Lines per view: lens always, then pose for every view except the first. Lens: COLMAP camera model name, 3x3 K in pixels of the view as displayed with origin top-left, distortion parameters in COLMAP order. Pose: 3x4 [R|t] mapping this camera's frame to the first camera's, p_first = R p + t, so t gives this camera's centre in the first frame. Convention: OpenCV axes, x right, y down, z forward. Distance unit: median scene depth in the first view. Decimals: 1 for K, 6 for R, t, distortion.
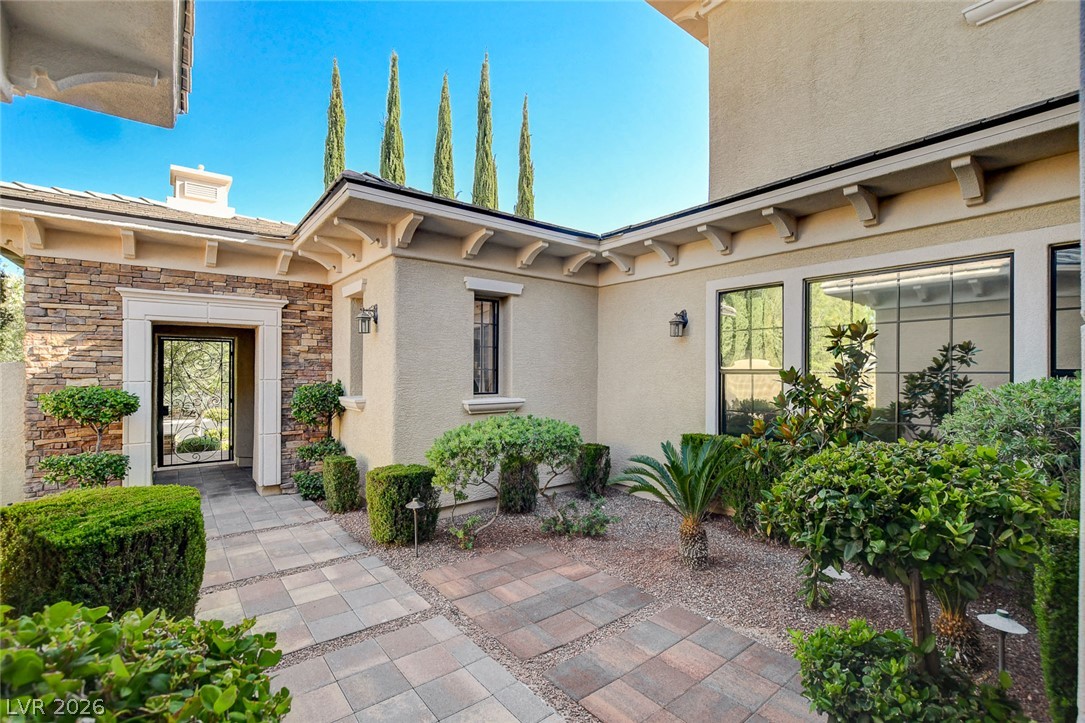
lens RADIAL K [[475.8, 0, 543.4], [0, 475.8, 365.7], [0, 0, 1]] dist [-0.012240, -0.000432]
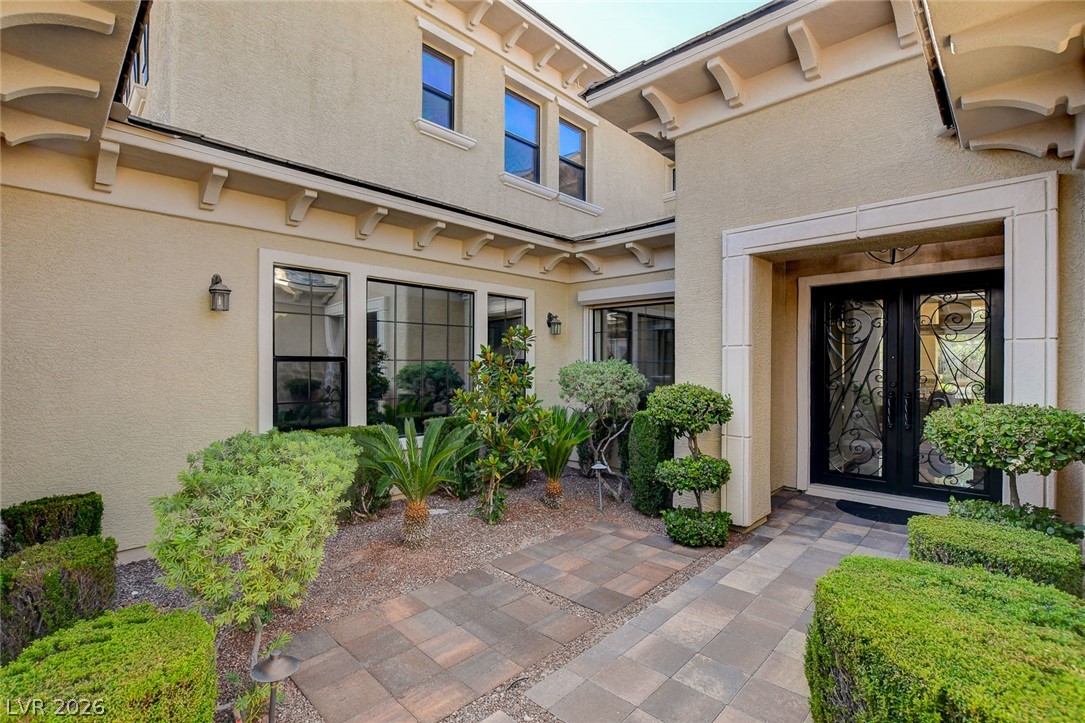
lens RADIAL K [[495.8, 0, 547.1], [0, 495.8, 365.4], [0, 0, 1]] dist [-0.015943, 0.000423]
pose [[-0.142468, -0.003502, 0.989793, -0.553465], [-0.011345, 0.999934, 0.001905, 0.016380], [-0.989734, -0.010958, -0.142498, 0.624889]]
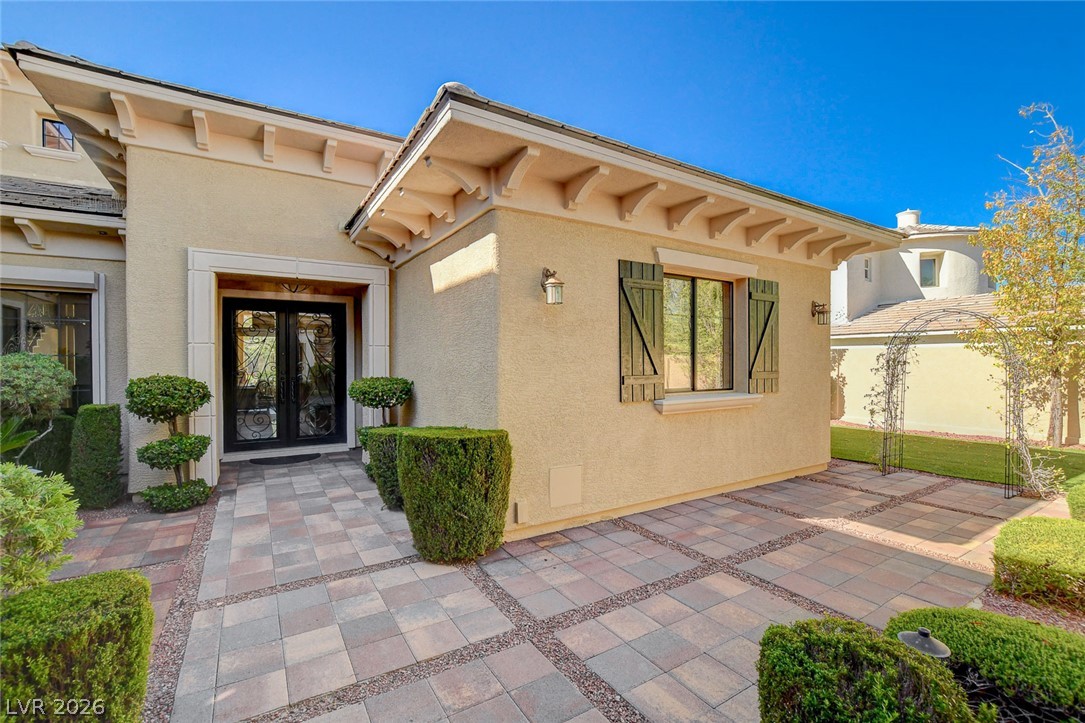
lens RADIAL K [[475.8, 0, 538.6], [0, 475.8, 363.0], [0, 0, 1]] dist [-0.012240, -0.000432]
pose [[-0.992039, 0.000540, 0.125931, -0.593864], [-0.000097, 0.999987, -0.005048, 0.027405], [-0.125933, -0.005020, -0.992026, 1.081368]]
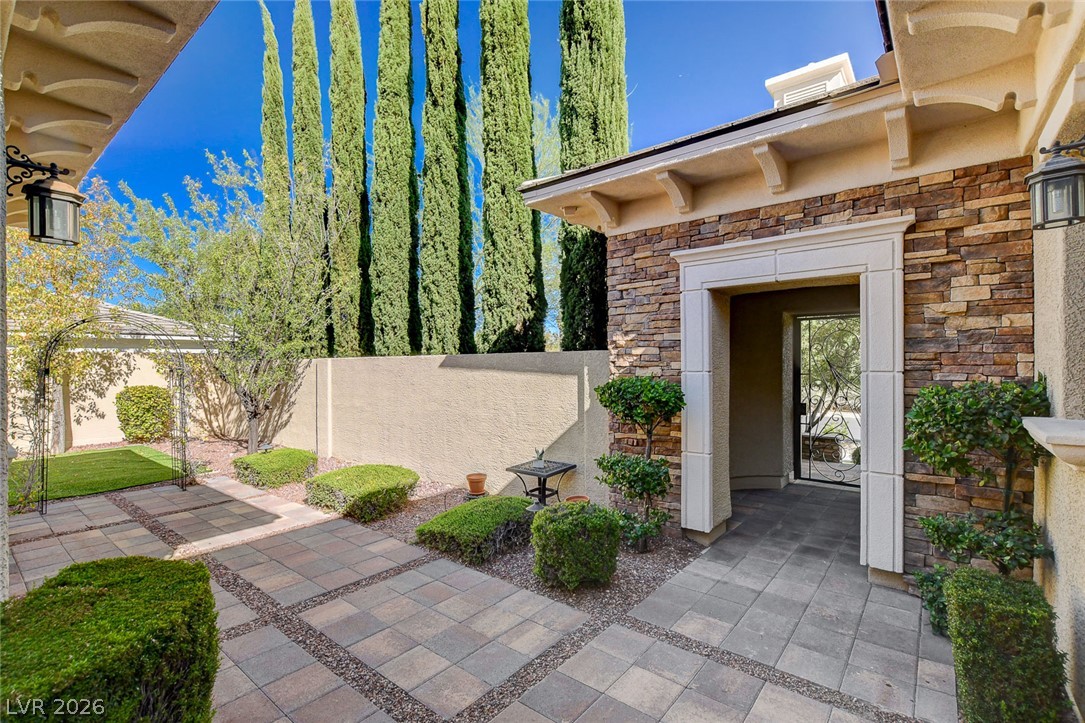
lens RADIAL K [[495.8, 0, 536.8], [0, 495.8, 363.9], [0, 0, 1]] dist [-0.015943, 0.000423]
pose [[0.209075, 0.000727, -0.977899, -0.132073], [0.017274, 0.999841, 0.004436, 0.013051], [0.977747, -0.017820, 0.209030, 0.576432]]
